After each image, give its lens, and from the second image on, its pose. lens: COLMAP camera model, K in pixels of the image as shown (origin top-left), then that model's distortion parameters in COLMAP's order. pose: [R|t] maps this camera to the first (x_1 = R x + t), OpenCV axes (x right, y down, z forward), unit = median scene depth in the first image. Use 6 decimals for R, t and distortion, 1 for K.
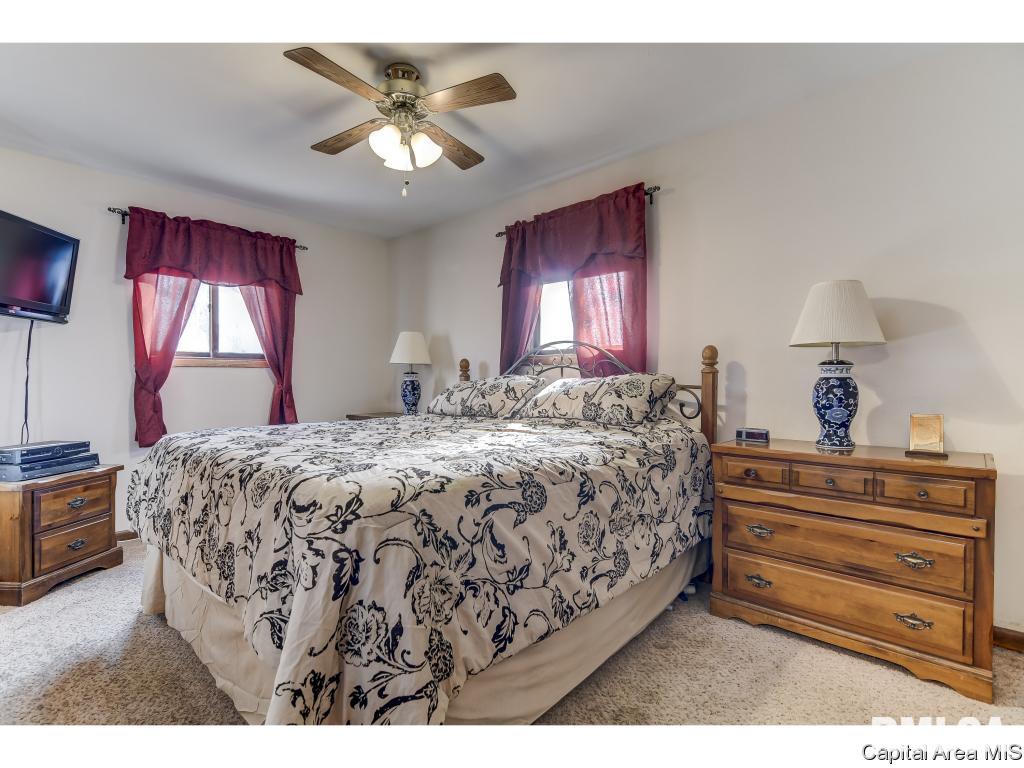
lens RADIAL K [[472.2, 0, 534.8], [0, 472.2, 380.0], [0, 0, 1]] dist [-0.000104, -0.000360]
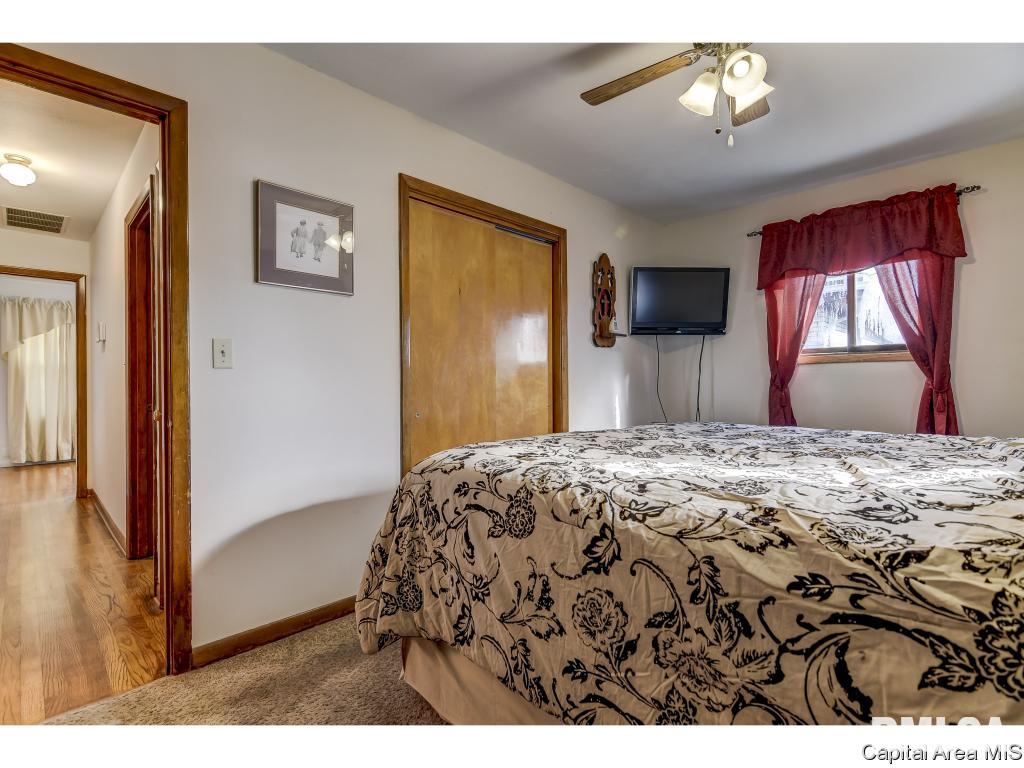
lens RADIAL K [[490.8, 0, 510.8], [0, 490.8, 383.1], [0, 0, 1]] dist [0.001429, -0.001020]
pose [[-0.048728, 0.012044, -0.998739, 0.701467], [0.007107, 0.999906, 0.011711, -0.004132], [0.998787, -0.006528, -0.048809, 0.829353]]
